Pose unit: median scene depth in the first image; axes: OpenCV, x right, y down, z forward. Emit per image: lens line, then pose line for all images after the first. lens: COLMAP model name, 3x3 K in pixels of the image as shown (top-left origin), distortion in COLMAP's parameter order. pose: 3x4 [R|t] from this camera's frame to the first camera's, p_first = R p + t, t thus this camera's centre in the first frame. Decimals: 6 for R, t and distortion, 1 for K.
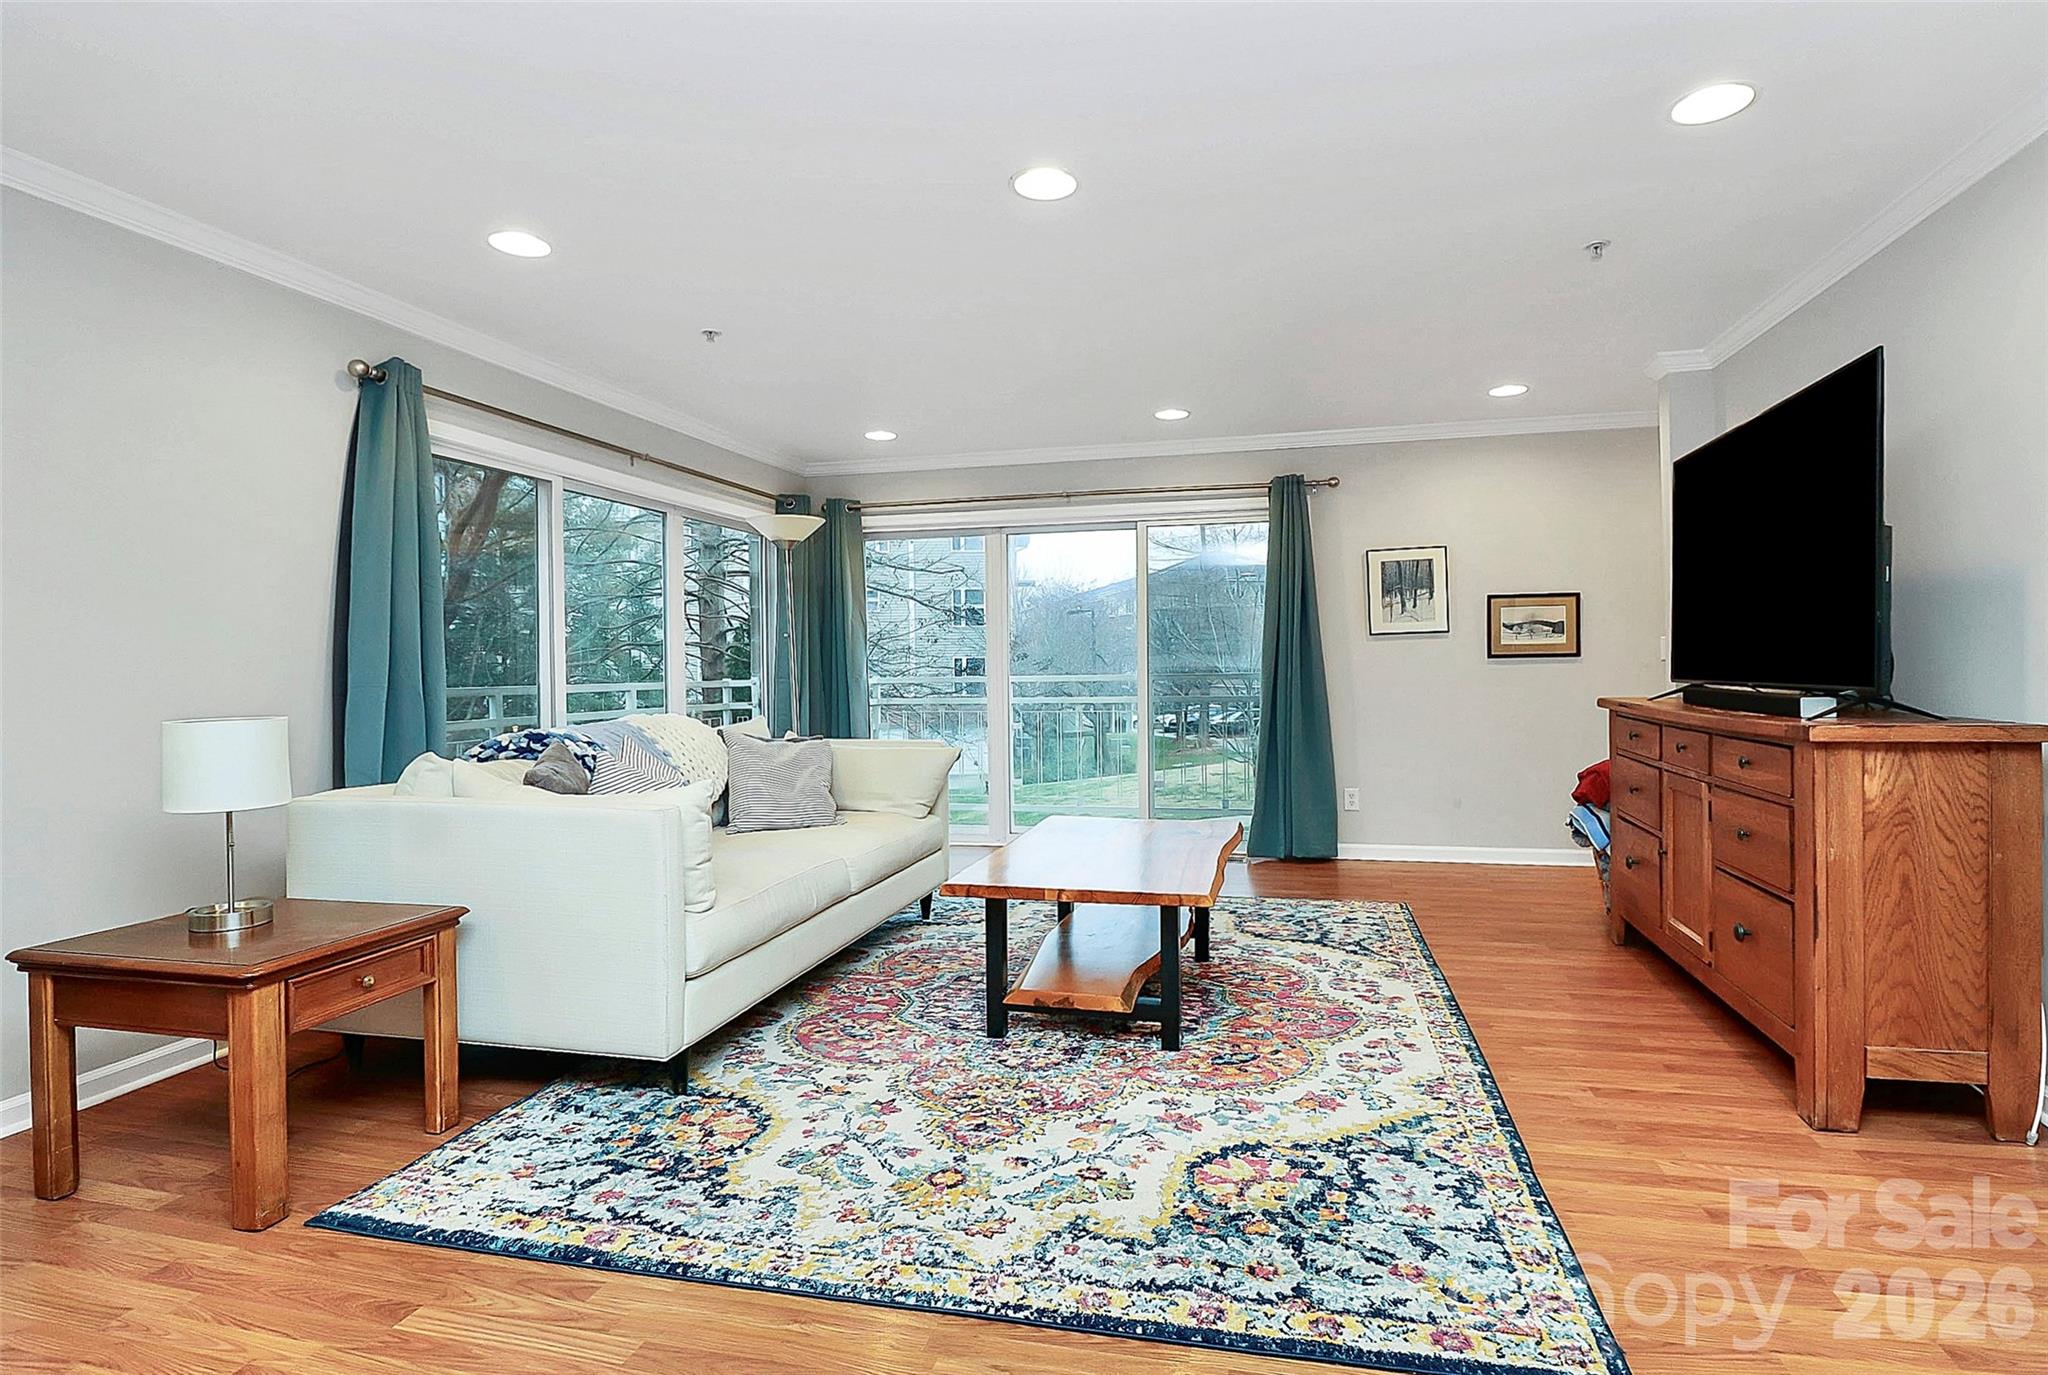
lens RADIAL K [[1022.1, 0, 1032.1], [0, 1022.1, 667.3], [0, 0, 1]] dist [-0.002044, -0.011415]
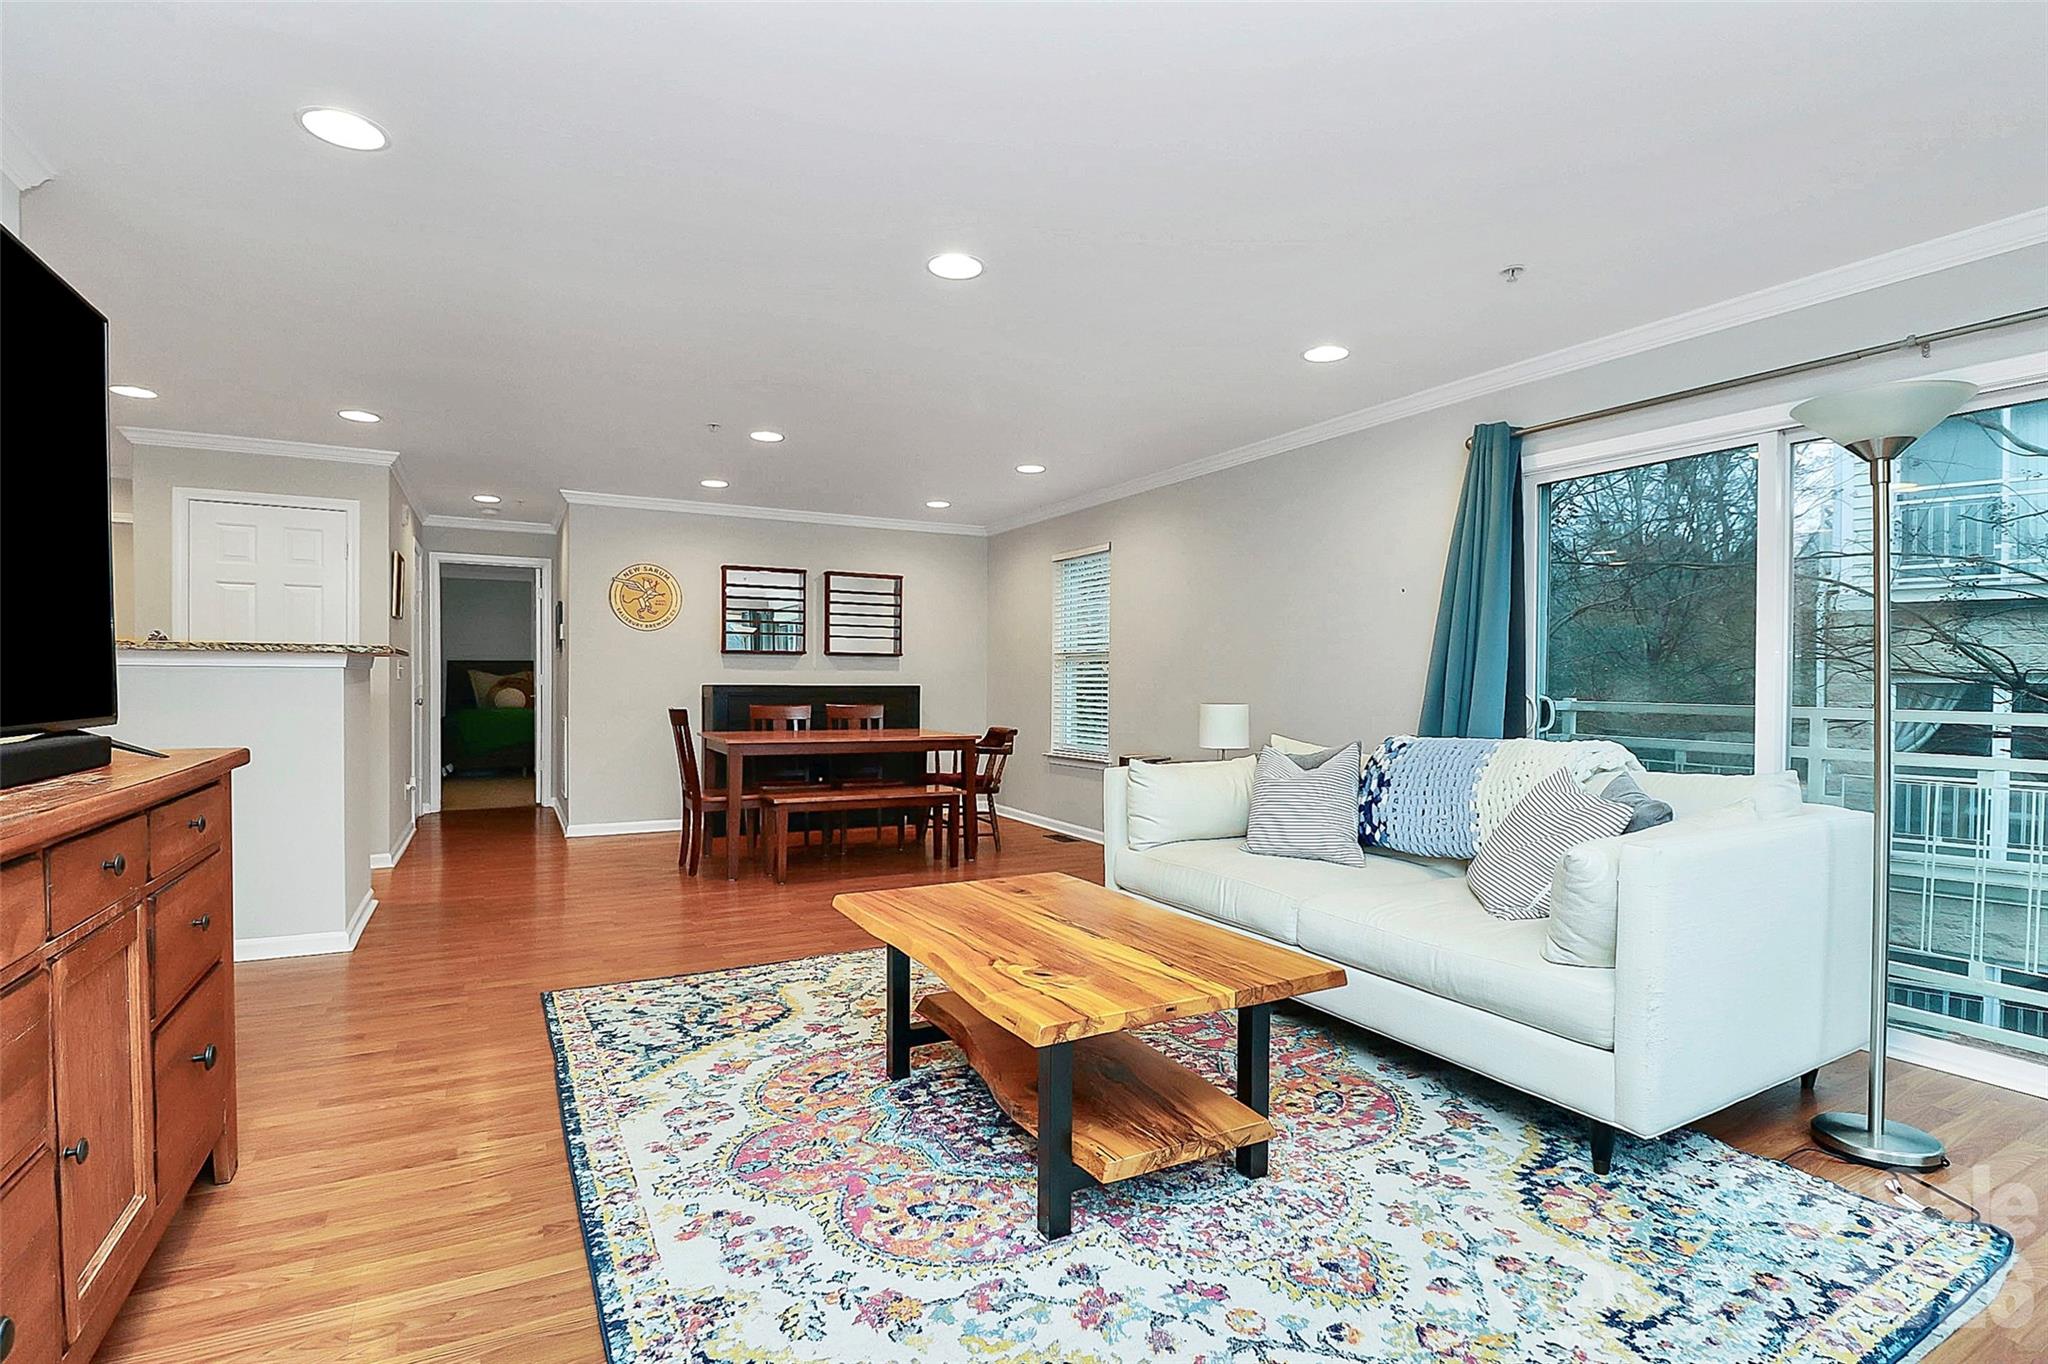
lens RADIAL K [[1172.5, 0, 1092.1], [0, 1172.5, 690.2], [0, 0, 1]] dist [0.003757, -0.029536]
pose [[-0.735438, 0.011880, -0.677488, 0.762194], [0.000514, 0.999856, 0.016976, -0.014362], [0.677592, 0.012137, -0.735338, 1.964041]]
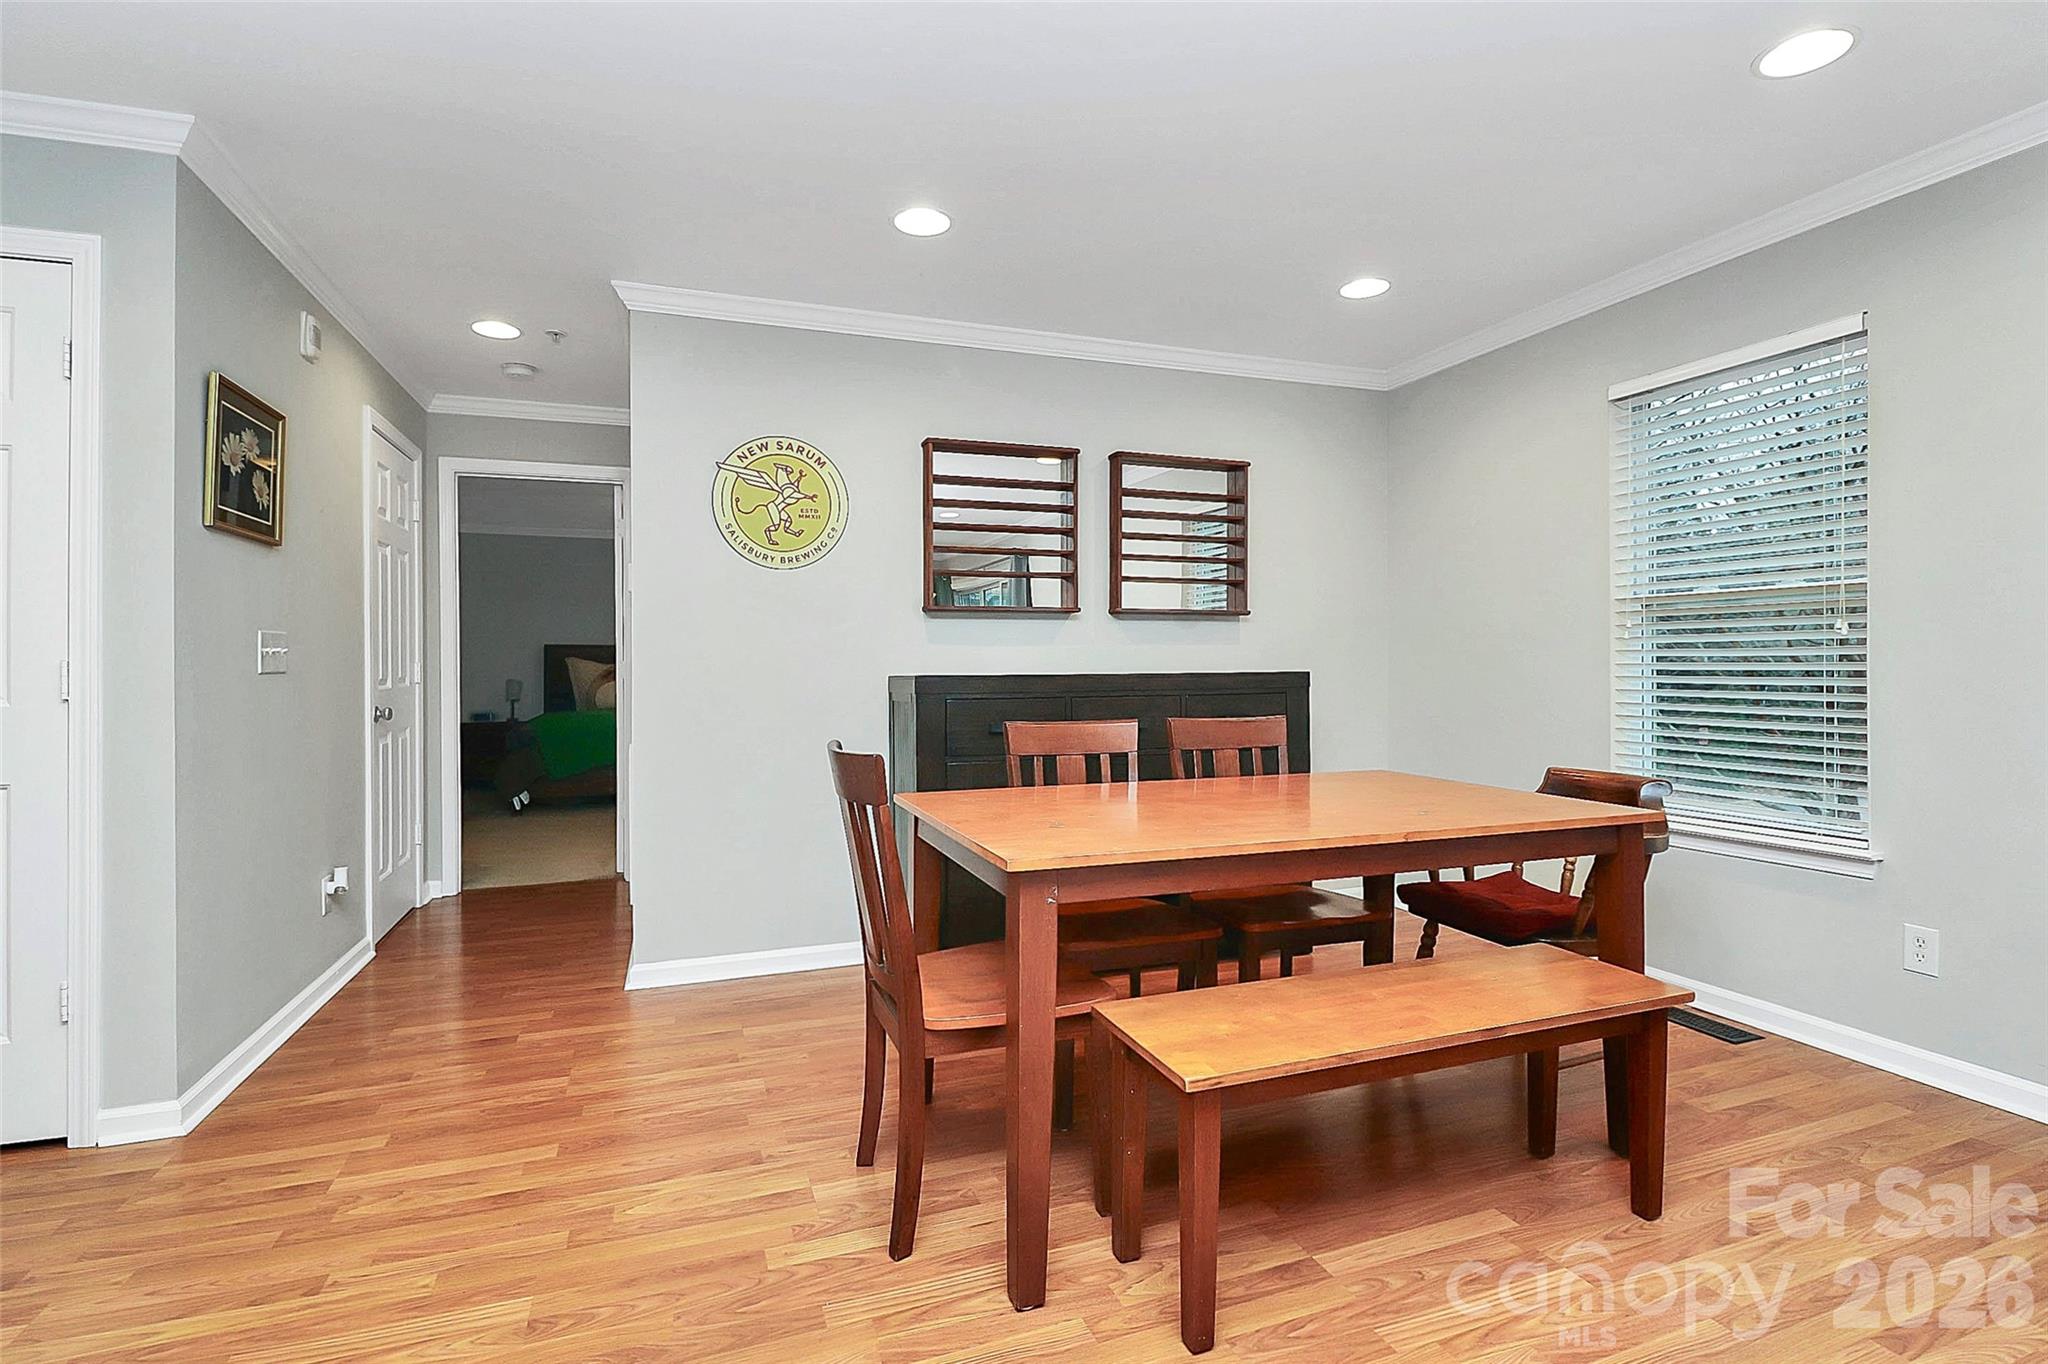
lens RADIAL K [[994.8, 0, 1022.6], [0, 994.8, 686.8], [0, 0, 1]] dist [0.004736, -0.015009]
pose [[-0.831907, 0.029812, -0.554114, 0.721731], [0.015033, 0.999400, 0.031200, -0.013595], [0.554712, 0.017625, -0.831856, 1.868551]]
